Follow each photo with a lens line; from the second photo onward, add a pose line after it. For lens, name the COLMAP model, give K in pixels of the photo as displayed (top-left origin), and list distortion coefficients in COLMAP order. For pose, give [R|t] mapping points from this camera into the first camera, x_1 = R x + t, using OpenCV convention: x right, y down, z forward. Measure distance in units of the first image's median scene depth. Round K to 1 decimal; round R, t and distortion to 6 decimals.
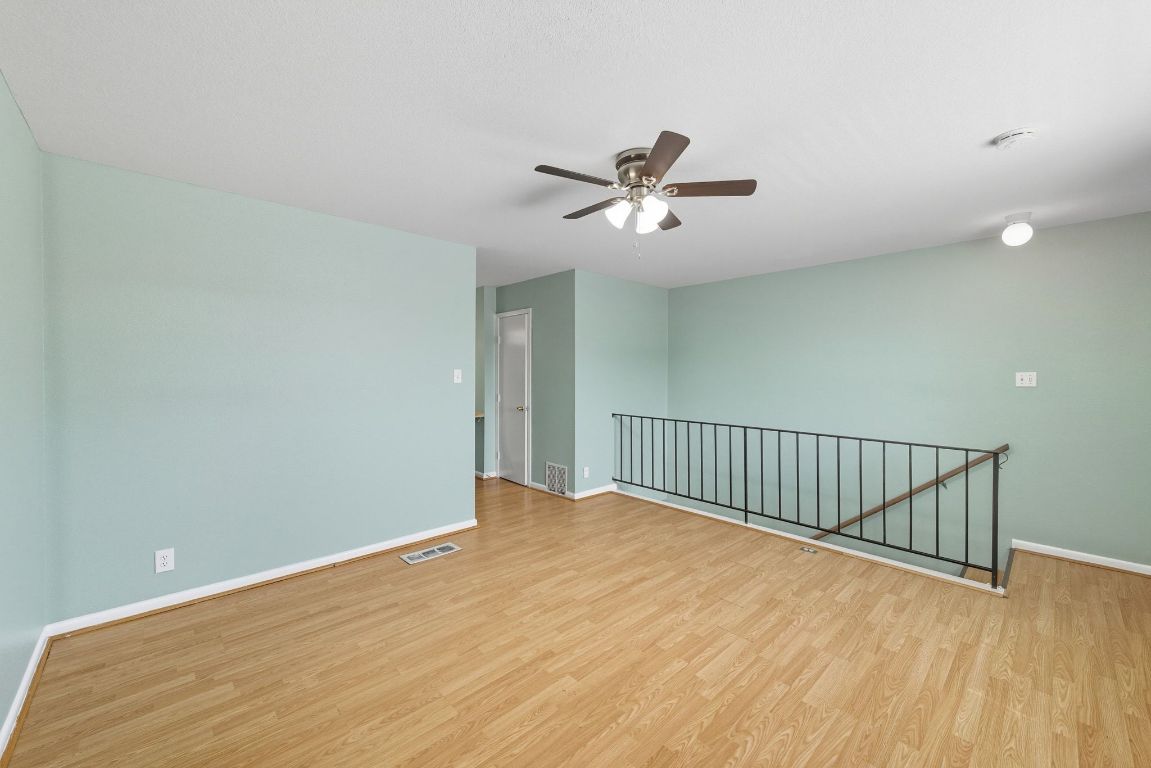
lens RADIAL K [[454.2, 0, 575.8], [0, 454.2, 378.4], [0, 0, 1]] dist [0.000547, -0.000101]
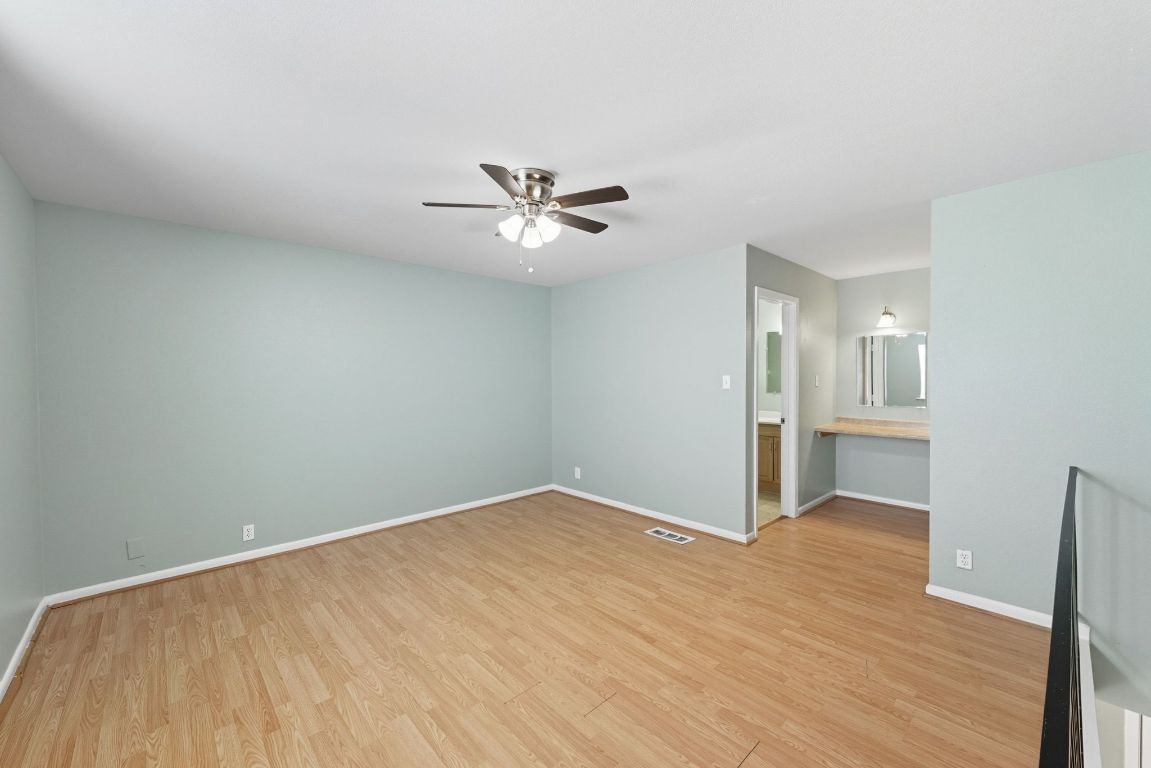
lens RADIAL K [[454.2, 0, 575.8], [0, 454.2, 378.4], [0, 0, 1]] dist [0.000547, -0.000101]
pose [[-0.003426, 0.004371, -0.999985, 1.012803], [-0.009559, 0.999945, 0.004404, -0.018507], [0.999948, 0.009574, -0.003384, 0.935102]]
